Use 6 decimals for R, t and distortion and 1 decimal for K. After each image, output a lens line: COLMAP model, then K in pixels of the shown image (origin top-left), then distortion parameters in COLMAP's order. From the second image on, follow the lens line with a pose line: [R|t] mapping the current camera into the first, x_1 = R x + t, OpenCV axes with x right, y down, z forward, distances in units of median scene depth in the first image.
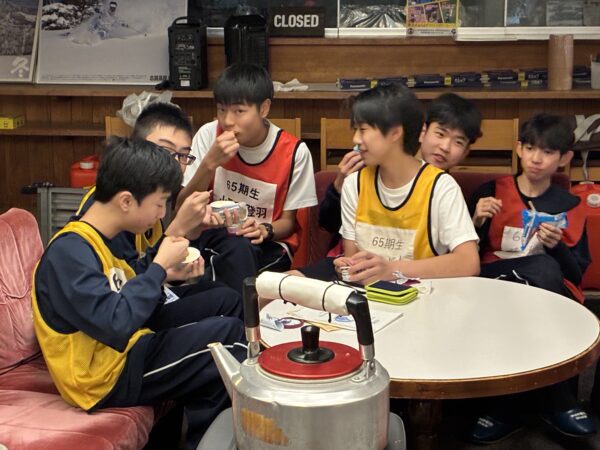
lens RADIAL K [[1220.4, 0, 299.7], [0, 1220.4, 225.3], [0, 0, 1]] dist [0.064446, 0.000000]
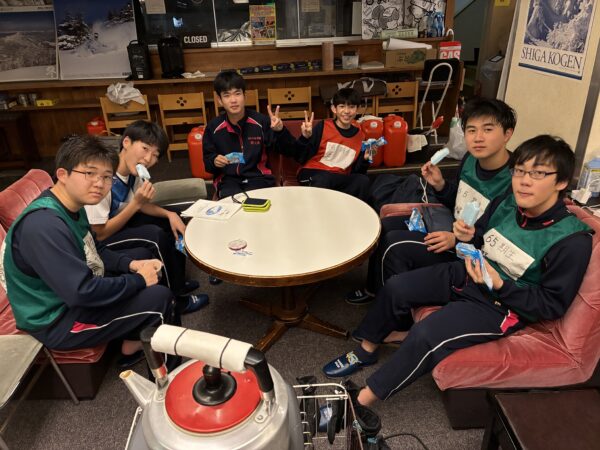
lens RADIAL K [[448.8, 0, 302.7], [0, 448.8, 224.9], [0, 0, 1]] dist [-0.000291, -0.004612]
pose [[0.979283, -0.110711, 0.169550, 0.011111], [0.067629, 0.968043, 0.241494, -0.041204], [-0.190868, -0.225025, 0.955475, 0.209951]]
